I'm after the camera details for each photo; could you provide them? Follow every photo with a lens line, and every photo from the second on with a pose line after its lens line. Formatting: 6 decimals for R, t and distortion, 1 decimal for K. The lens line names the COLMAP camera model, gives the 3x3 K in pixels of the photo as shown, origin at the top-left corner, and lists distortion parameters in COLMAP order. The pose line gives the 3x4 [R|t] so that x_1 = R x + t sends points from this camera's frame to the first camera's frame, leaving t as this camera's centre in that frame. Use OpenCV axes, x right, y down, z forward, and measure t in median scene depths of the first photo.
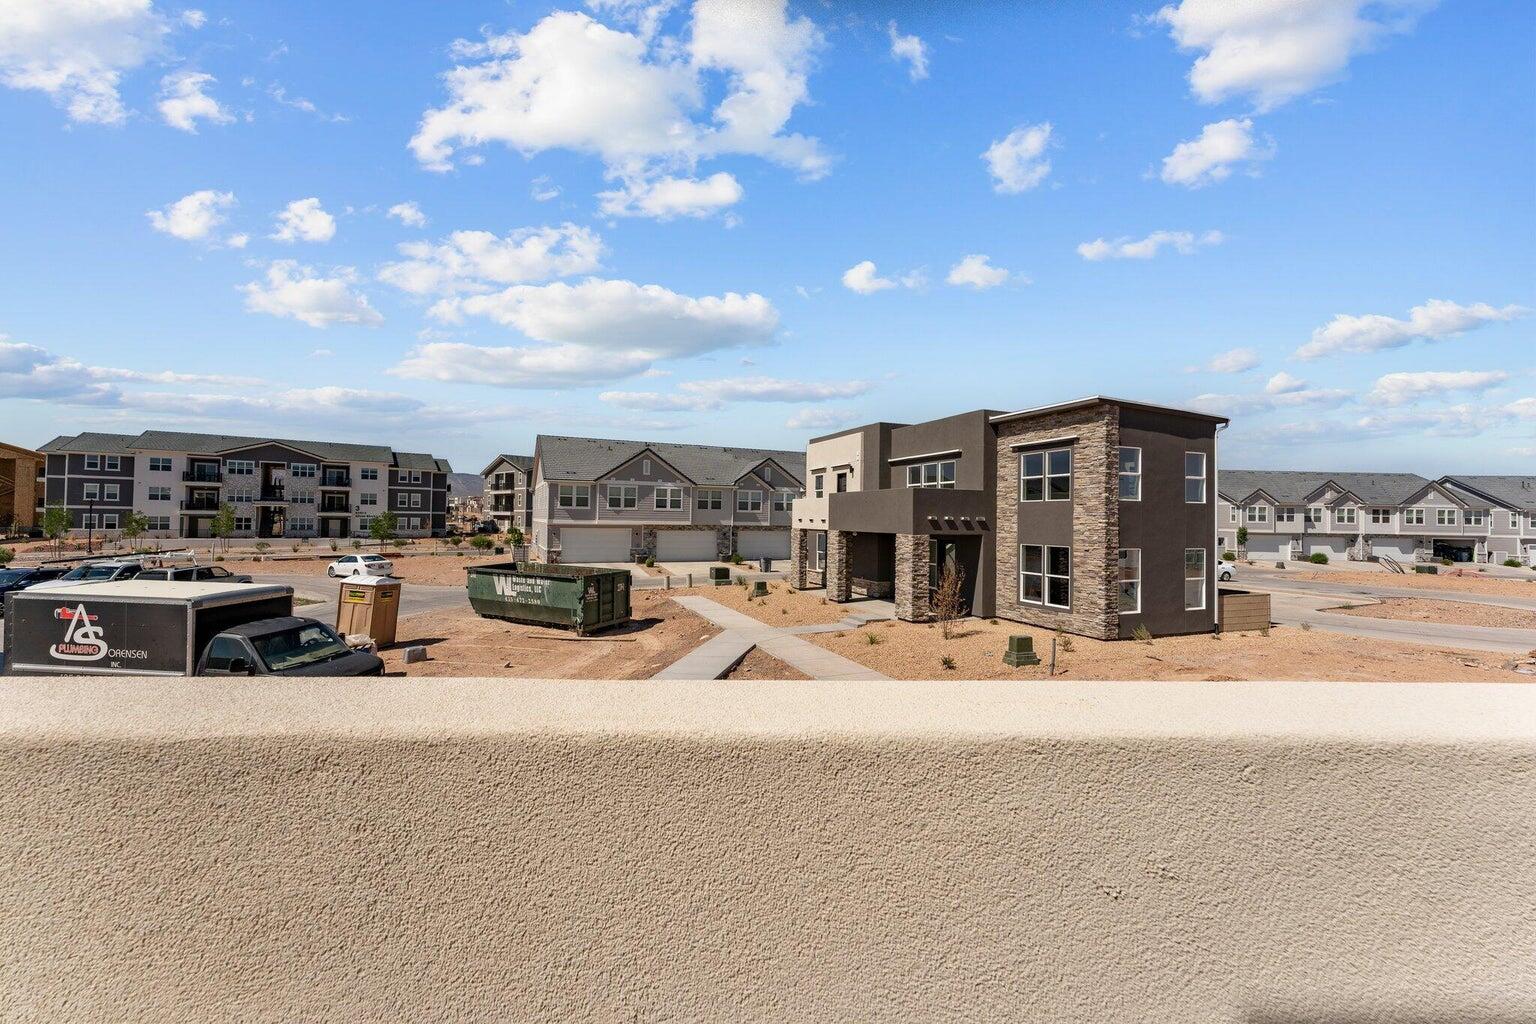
lens RADIAL K [[616.5, 0, 764.8], [0, 616.5, 511.3], [0, 0, 1]] dist [-0.000934, -0.000189]
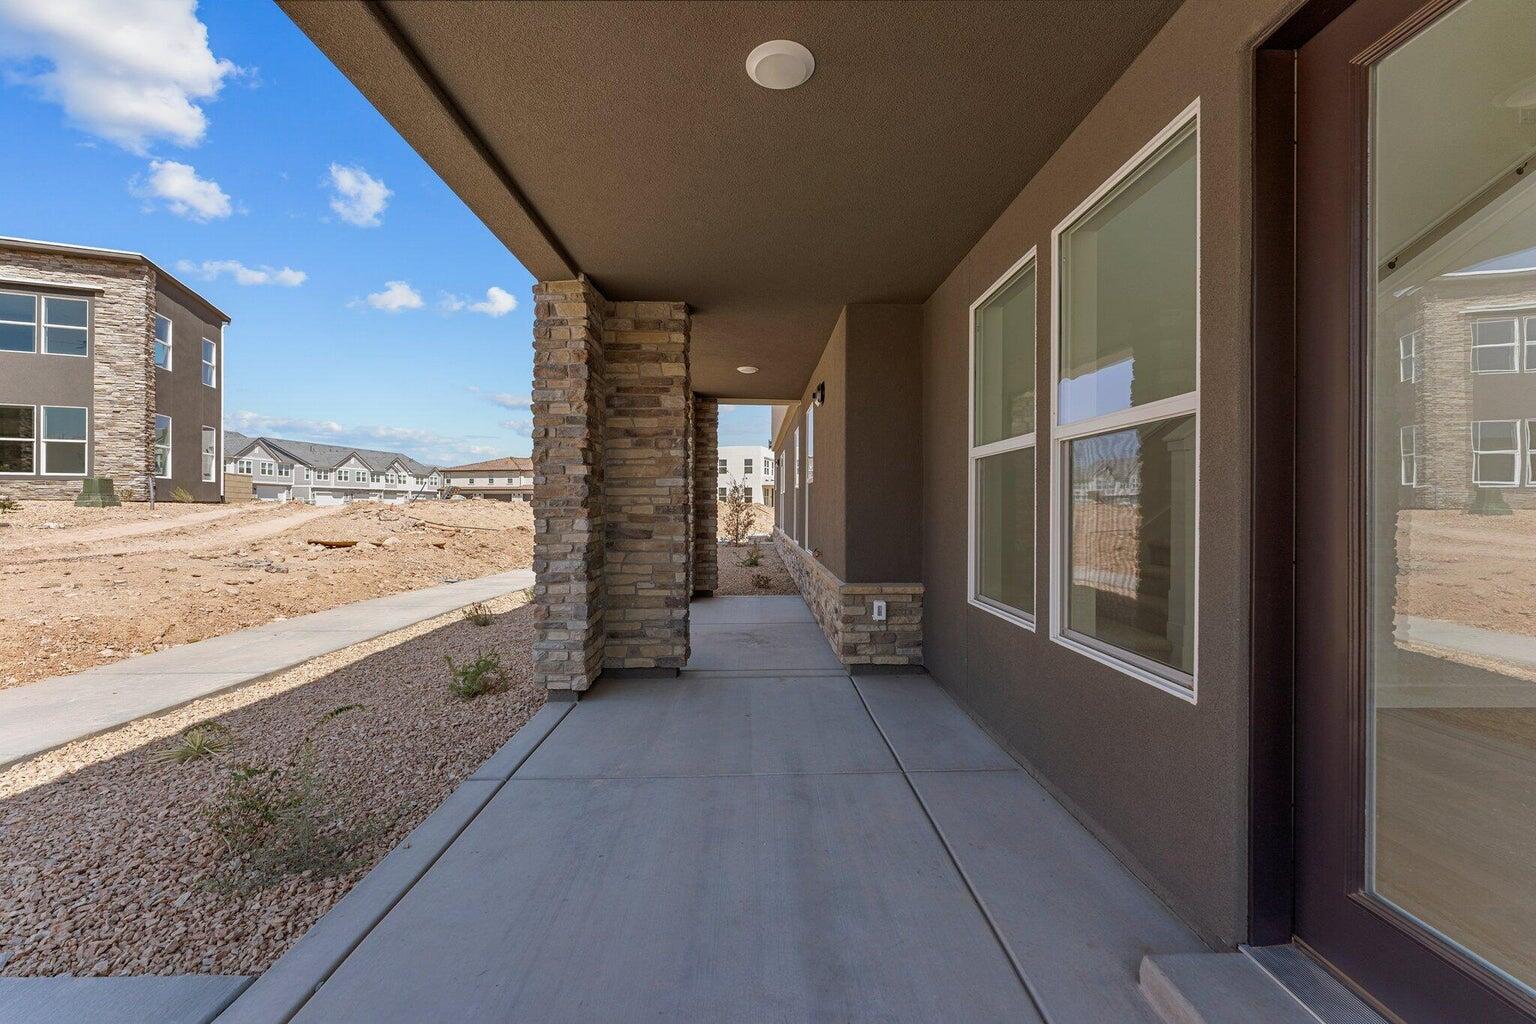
lens RADIAL K [[616.5, 0, 765.3], [0, 616.5, 508.0], [0, 0, 1]] dist [-0.000934, -0.000189]
pose [[-0.000872, -0.010726, 0.999942, -0.410512], [-0.018962, 0.999763, 0.010708, 0.173951], [-0.999820, -0.018951, -0.001076, -0.004782]]
